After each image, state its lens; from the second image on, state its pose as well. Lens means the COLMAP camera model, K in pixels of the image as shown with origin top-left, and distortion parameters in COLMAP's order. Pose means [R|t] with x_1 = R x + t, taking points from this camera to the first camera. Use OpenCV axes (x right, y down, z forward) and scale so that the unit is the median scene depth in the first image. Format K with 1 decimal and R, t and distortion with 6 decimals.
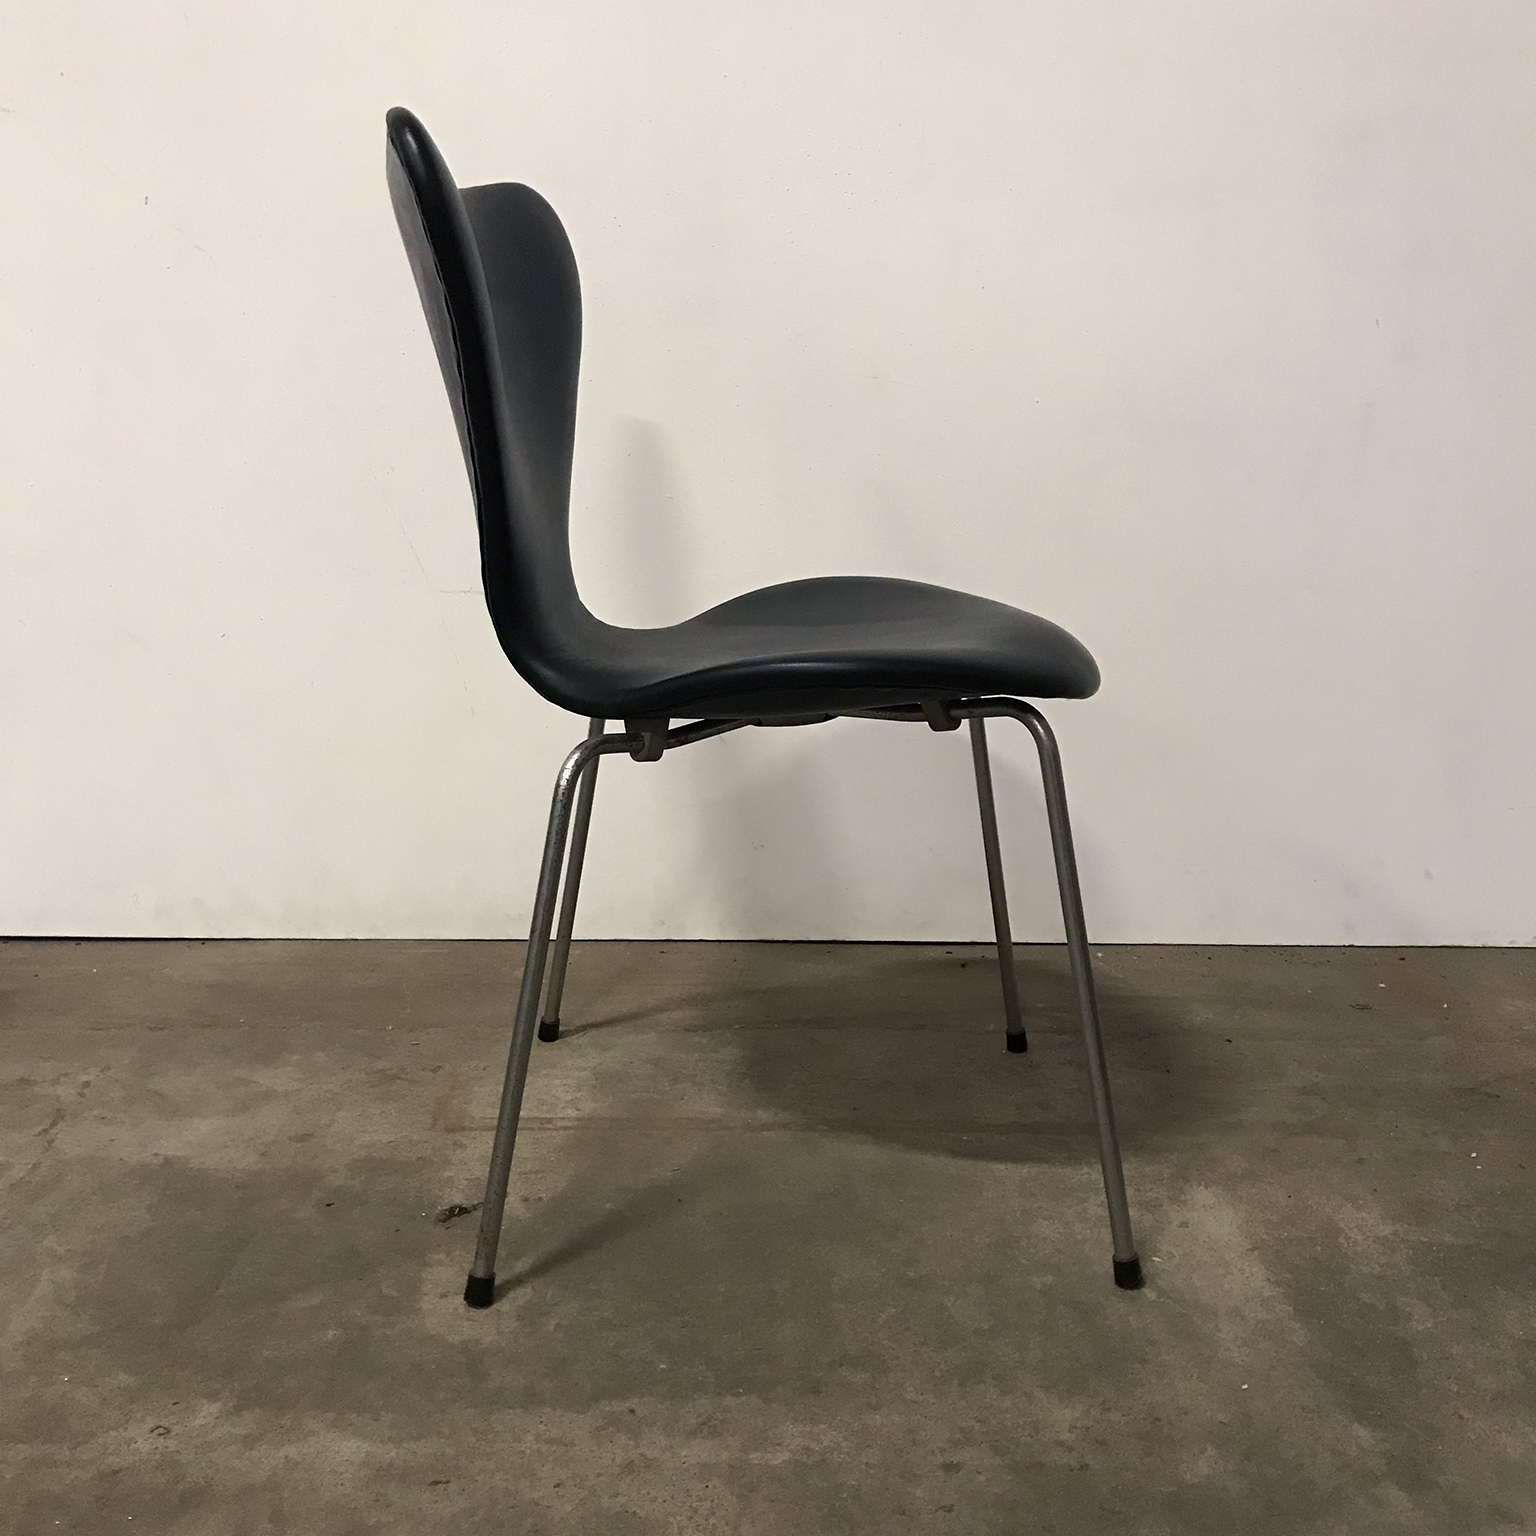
lens RADIAL K [[1675.7, 0, 771.0], [0, 1675.7, 768.0], [0, 0, 1]] dist [-0.010521, 0.055142]
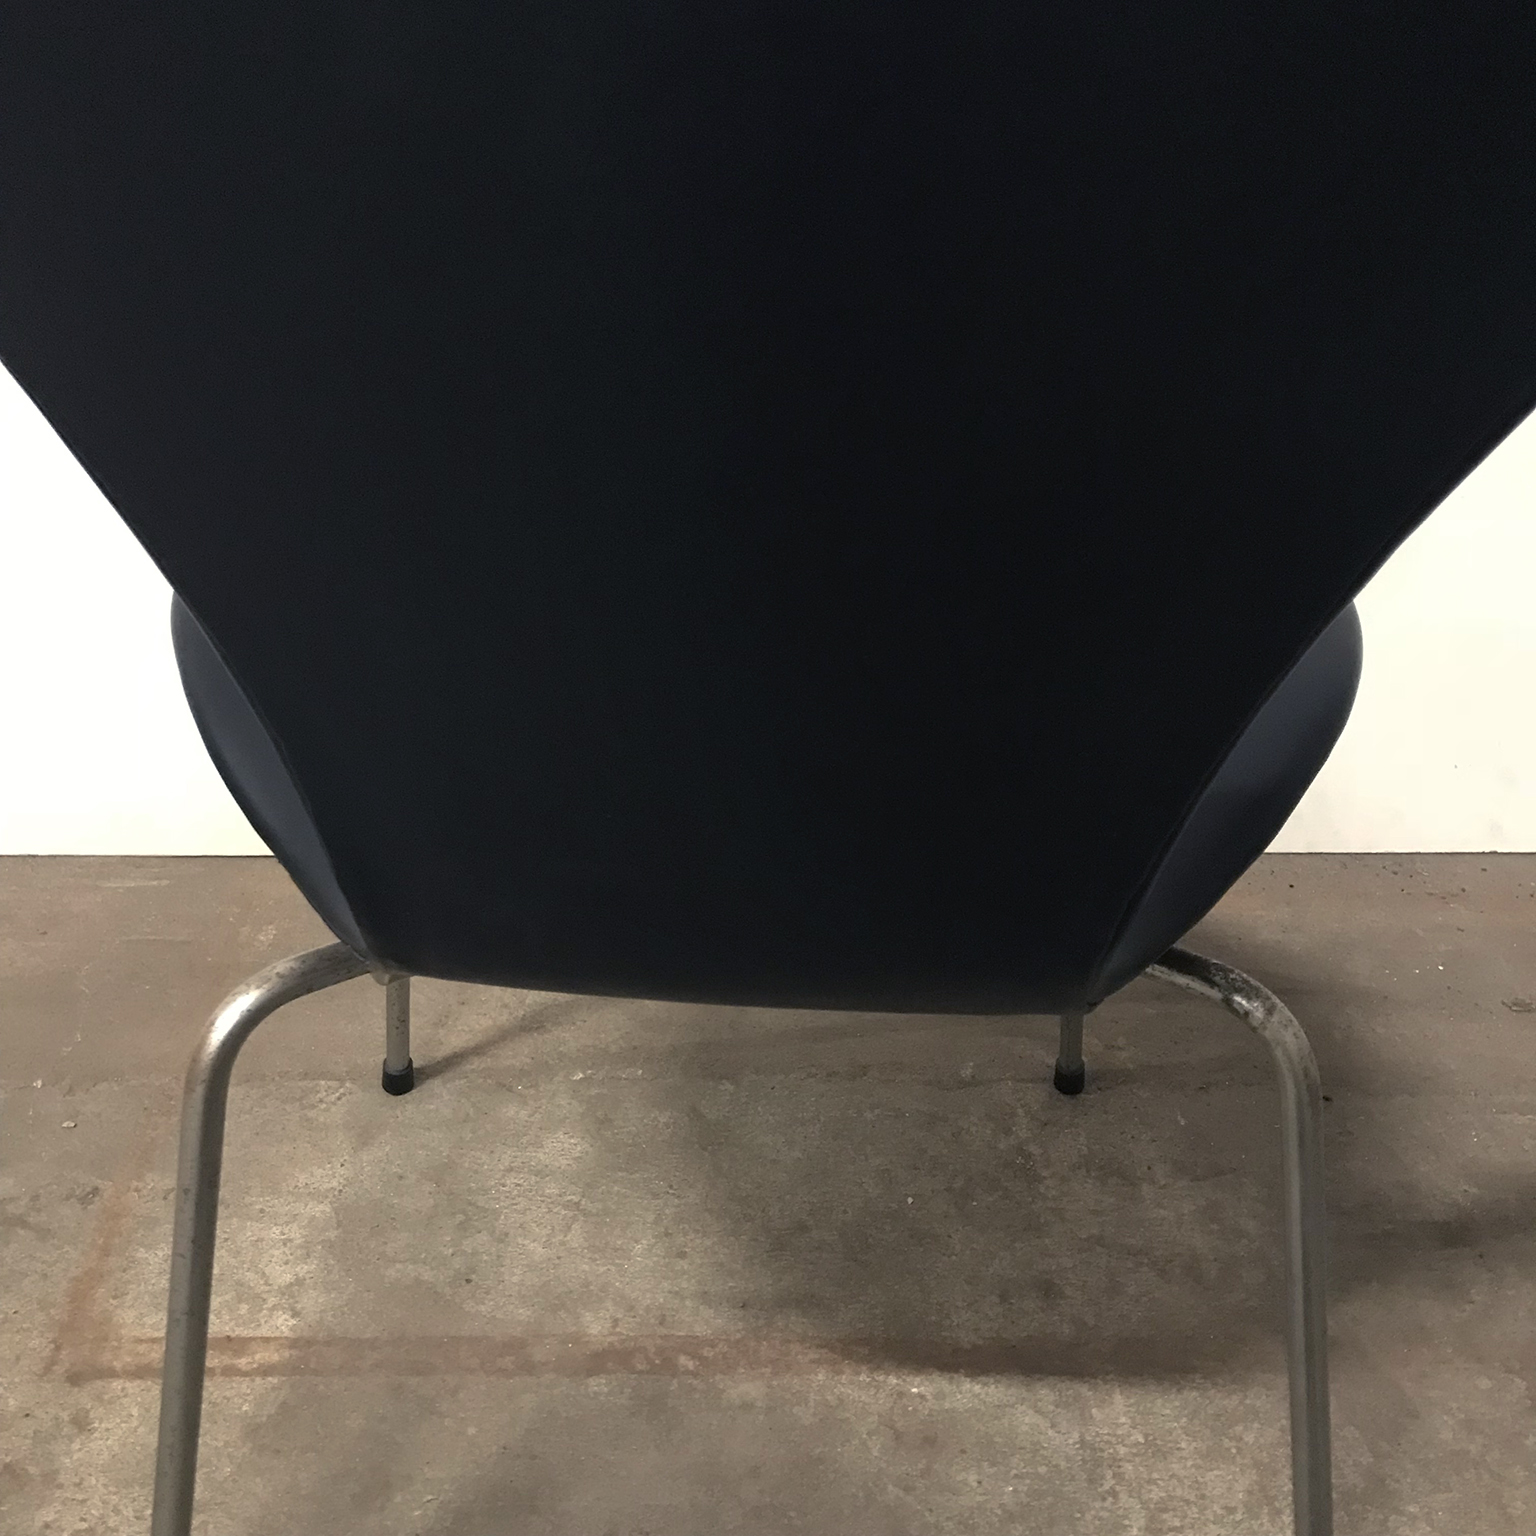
lens RADIAL K [[1673.7, 0, 769.4], [0, 1673.7, 766.4], [0, 0, 1]] dist [0.006503, 0.012190]
pose [[0.999954, 0.004757, 0.008382, 0.066129], [-0.007108, 0.951348, 0.308036, -0.221499], [-0.006509, -0.308081, 0.951338, 0.569606]]
